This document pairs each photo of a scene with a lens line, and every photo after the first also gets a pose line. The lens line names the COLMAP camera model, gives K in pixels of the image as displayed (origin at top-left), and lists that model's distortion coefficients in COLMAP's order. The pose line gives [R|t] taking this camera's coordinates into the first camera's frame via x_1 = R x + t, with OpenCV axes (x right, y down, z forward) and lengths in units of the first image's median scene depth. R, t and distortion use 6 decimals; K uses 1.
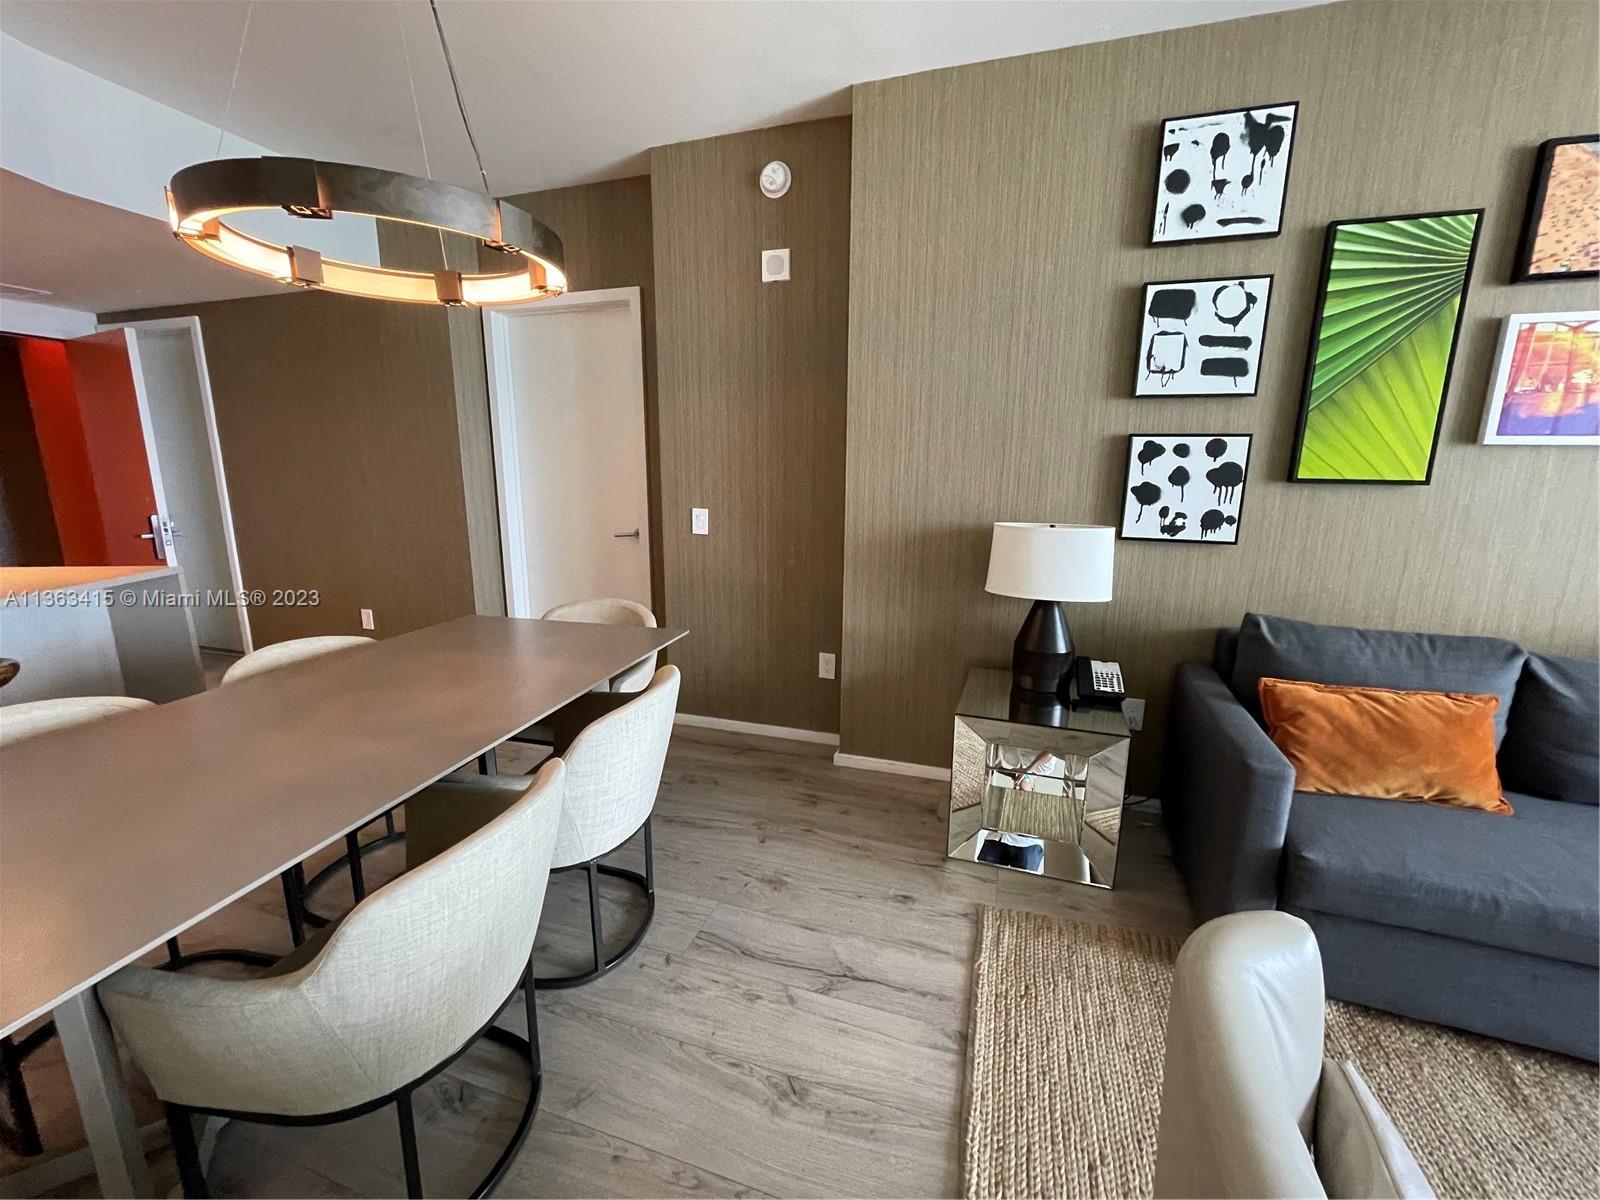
lens RADIAL K [[641.6, 0, 807.3], [0, 641.6, 596.9], [0, 0, 1]] dist [-0.004407, 0.000359]
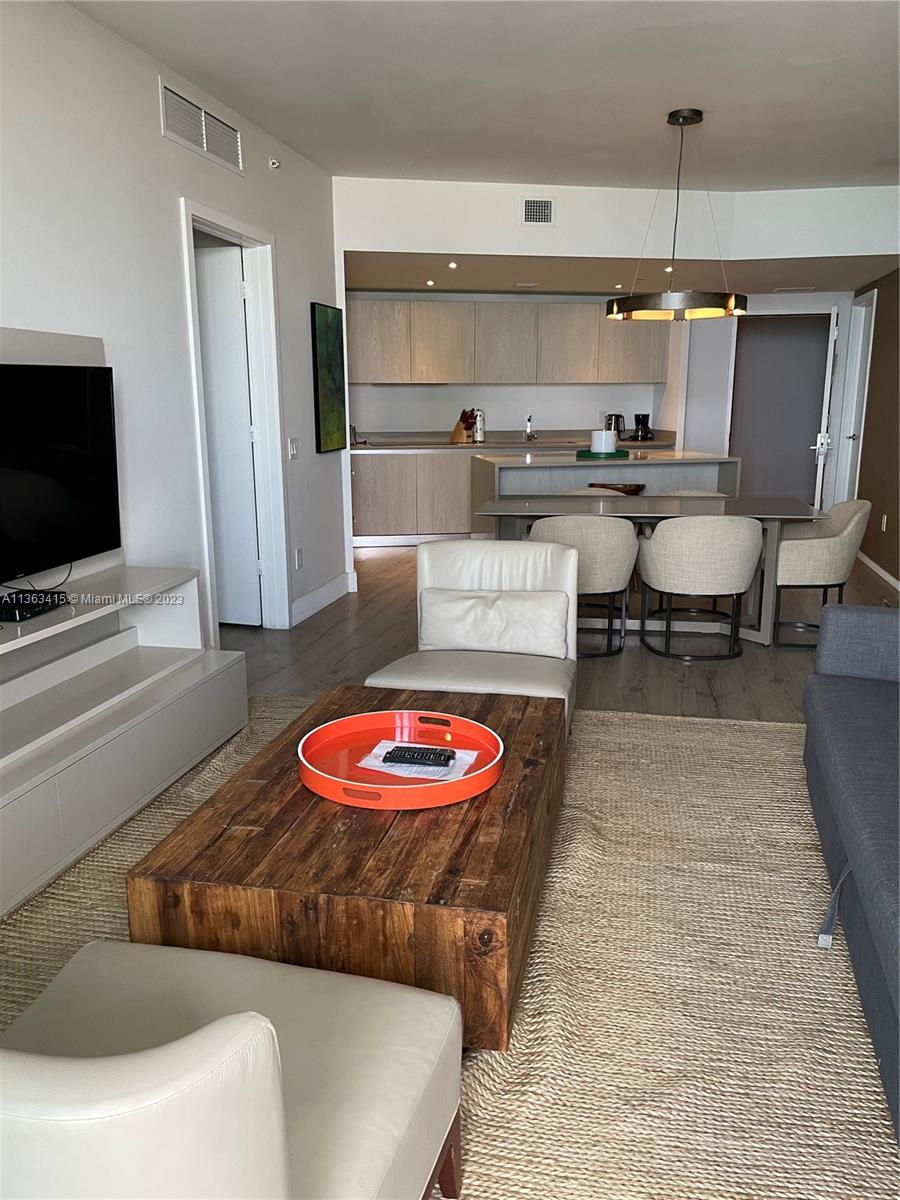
lens RADIAL K [[909.7, 0, 473.2], [0, 909.7, 604.6], [0, 0, 1]] dist [0.043595, -0.030709]
pose [[0.115945, 0.212141, -0.970336, 1.909184], [-0.193868, 0.962969, 0.187365, 0.014965], [0.974152, 0.166393, 0.152779, -0.043306]]
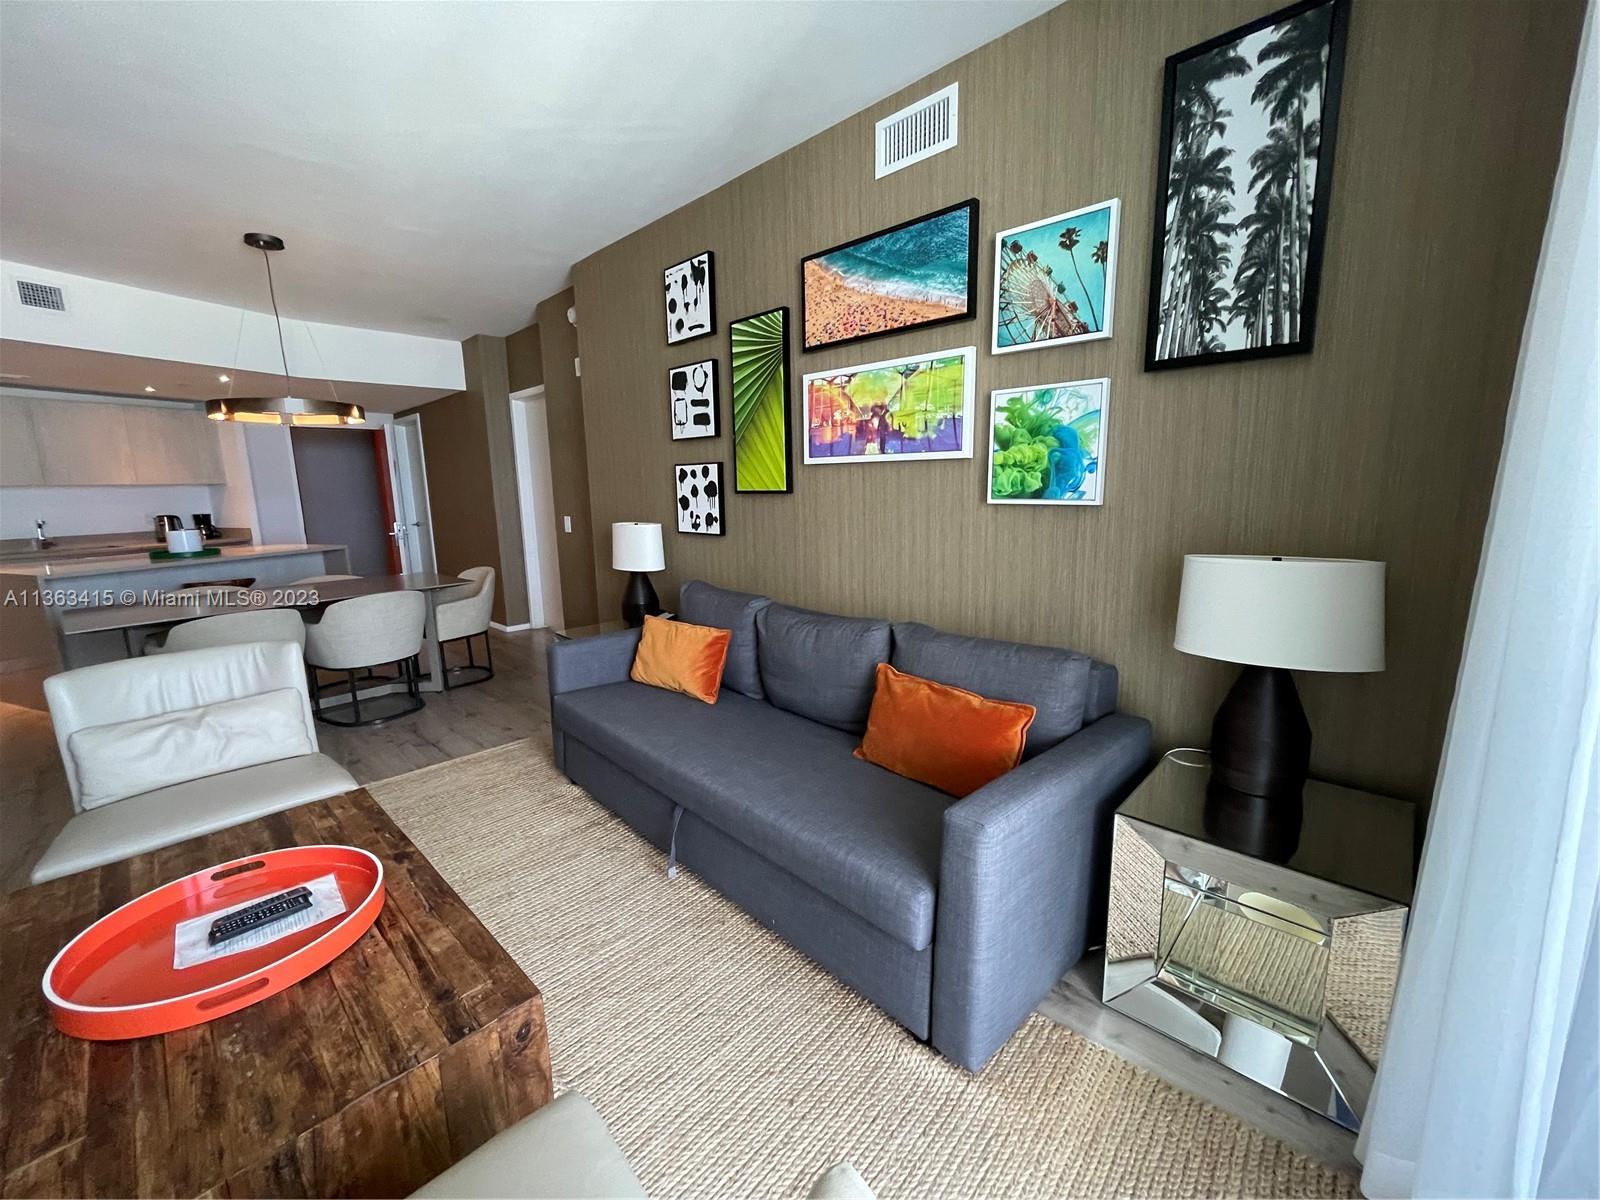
lens RADIAL K [[641.6, 0, 800.0], [0, 641.6, 596.8], [0, 0, 1]] dist [-0.004407, 0.000359]
pose [[0.897819, 0.047475, -0.437799, 1.617326], [-0.057586, 0.998292, -0.009842, 0.067718], [0.436584, 0.034047, 0.899019, -0.268782]]
